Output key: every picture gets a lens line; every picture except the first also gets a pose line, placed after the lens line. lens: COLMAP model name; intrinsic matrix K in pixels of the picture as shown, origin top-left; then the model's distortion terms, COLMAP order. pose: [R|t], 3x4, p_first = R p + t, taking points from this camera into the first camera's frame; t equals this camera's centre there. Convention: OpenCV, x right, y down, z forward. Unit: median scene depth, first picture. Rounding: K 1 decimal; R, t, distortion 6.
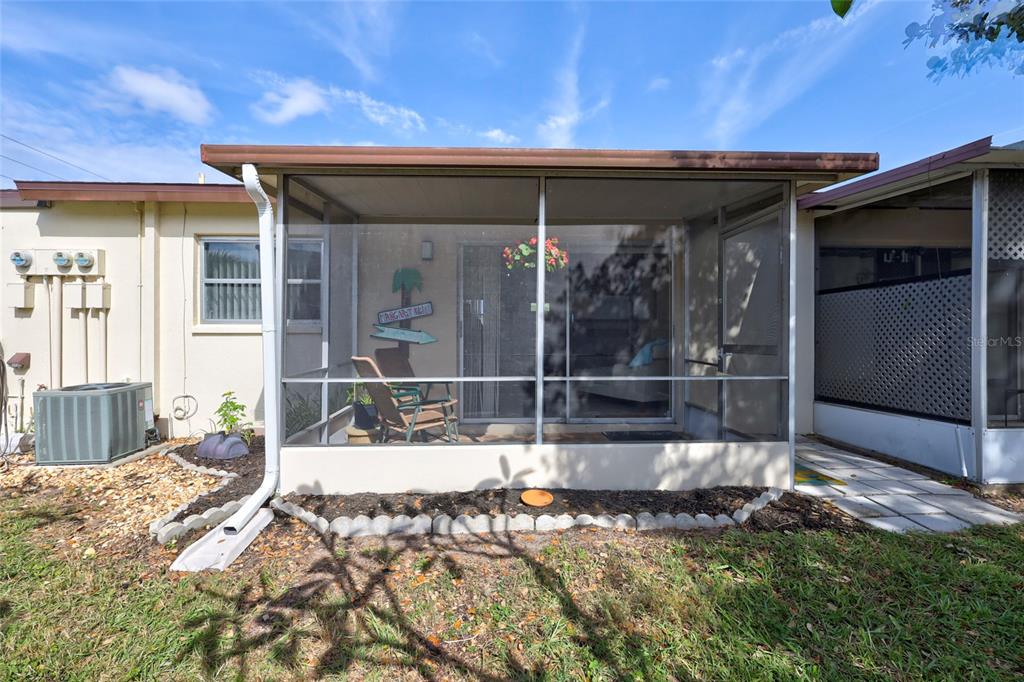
lens RADIAL K [[477.3, 0, 498.9], [0, 477.3, 335.1], [0, 0, 1]] dist [0.000300, 0.000430]
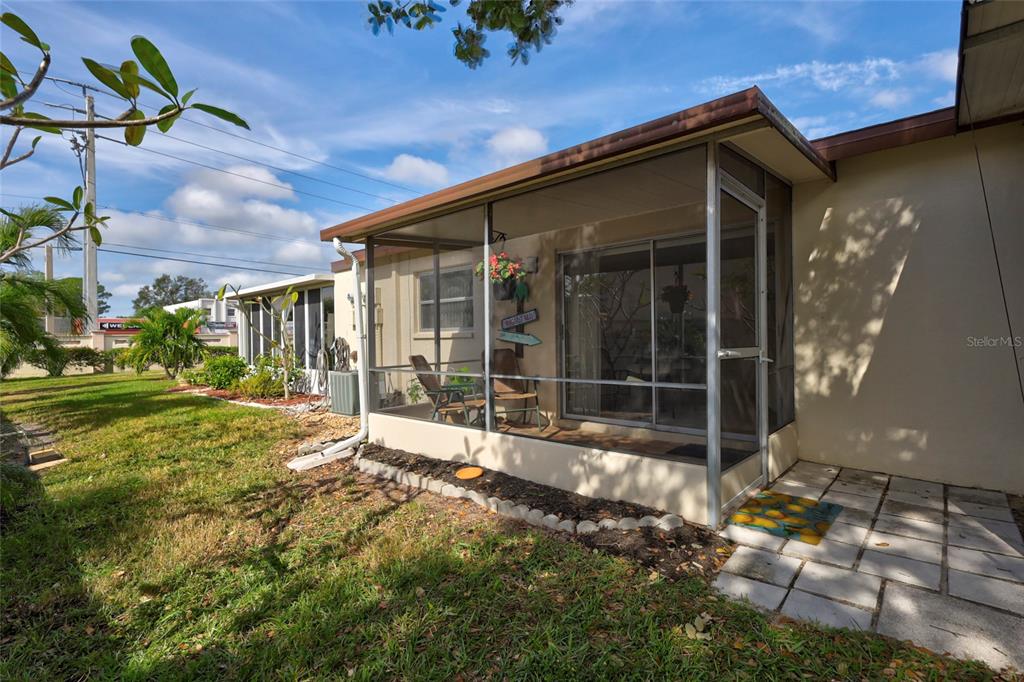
lens RADIAL K [[480.0, 0, 512.4], [0, 480.0, 339.9], [0, 0, 1]] dist [0.002053, 0.000199]
pose [[0.723622, -0.008317, -0.690147, 0.941720], [0.014197, 0.999895, 0.002835, 0.001134], [0.690051, -0.011849, 0.723664, 0.187901]]
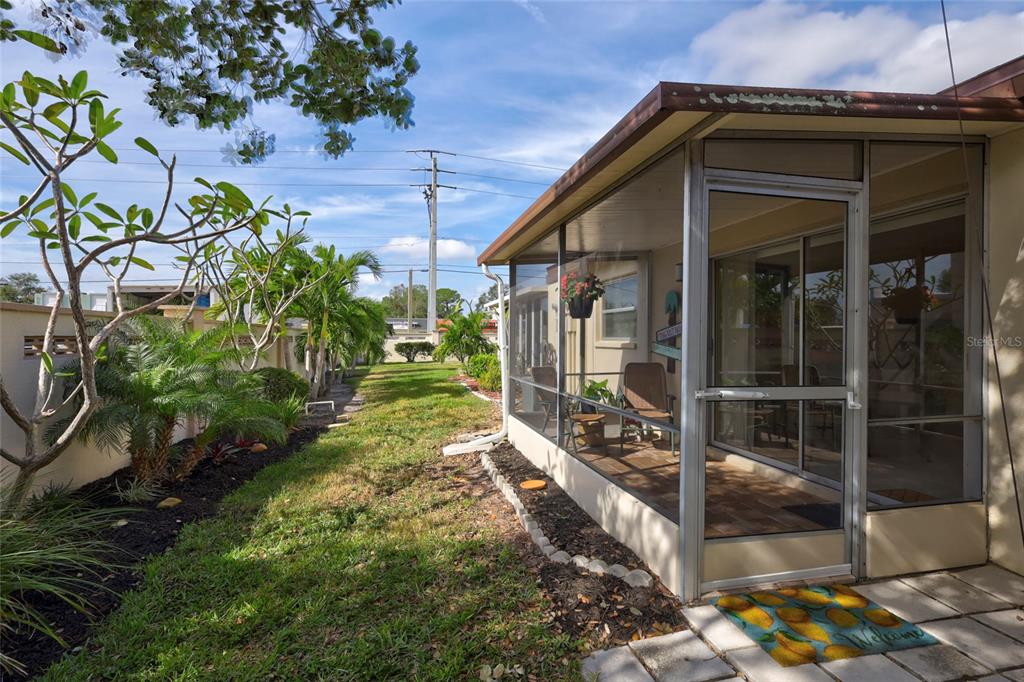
lens RADIAL K [[477.3, 0, 498.9], [0, 477.3, 335.1], [0, 0, 1]] dist [0.000300, 0.000430]
pose [[0.187747, -0.005705, -0.982201, 1.237748], [-0.007125, 0.999949, -0.007170, -0.042976], [0.982192, 0.008345, 0.187696, 0.613728]]
